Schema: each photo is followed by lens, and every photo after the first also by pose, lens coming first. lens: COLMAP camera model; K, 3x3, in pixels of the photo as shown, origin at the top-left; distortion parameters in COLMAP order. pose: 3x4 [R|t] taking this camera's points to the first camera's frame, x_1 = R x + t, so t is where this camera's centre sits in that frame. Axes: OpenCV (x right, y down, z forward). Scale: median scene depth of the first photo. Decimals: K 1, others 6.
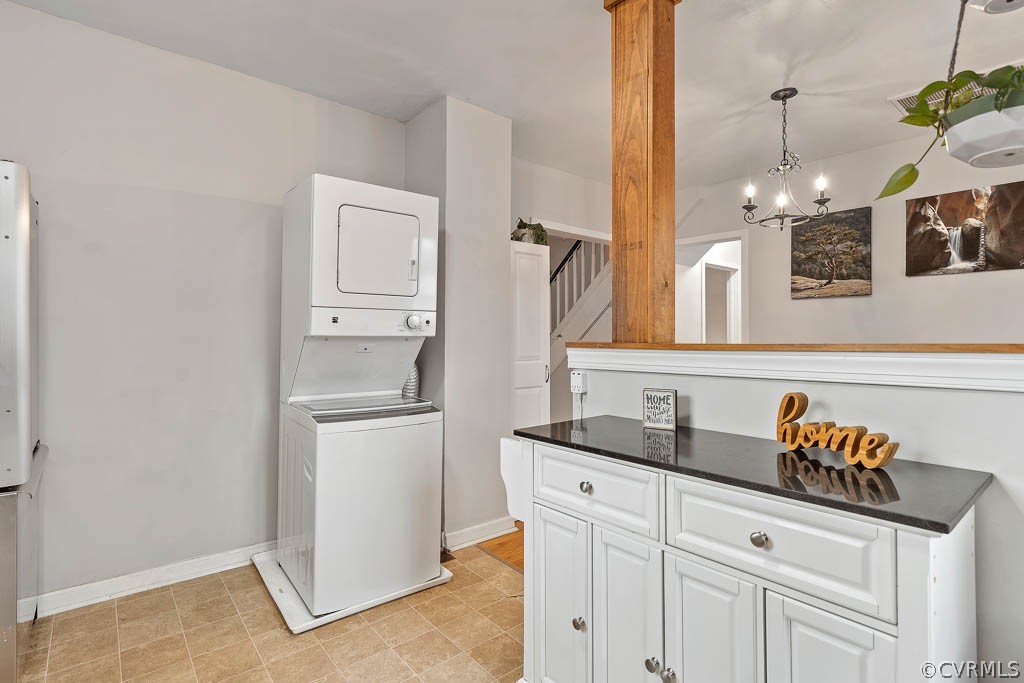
lens RADIAL K [[506.9, 0, 511.8], [0, 506.9, 335.0], [0, 0, 1]] dist [0.000677, 0.000209]
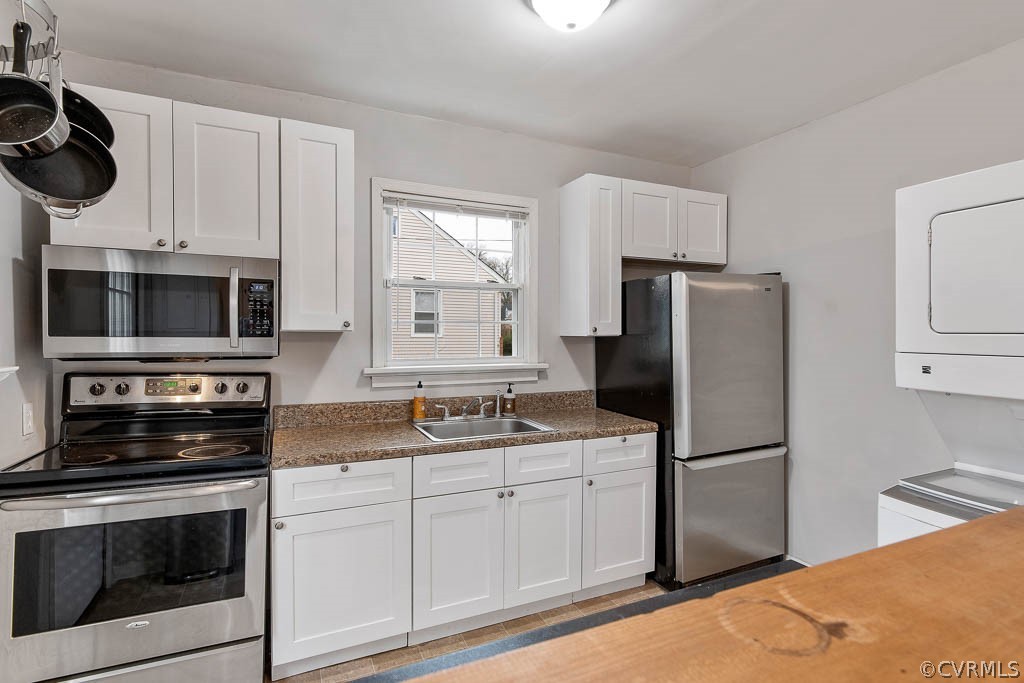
lens RADIAL K [[506.9, 0, 520.1], [0, 506.9, 343.5], [0, 0, 1]] dist [0.000677, 0.000209]
pose [[-0.256559, 0.018629, -0.966349, 0.526102], [-0.001933, 0.999802, 0.019787, -0.079555], [0.966527, 0.006944, -0.256473, 0.582522]]
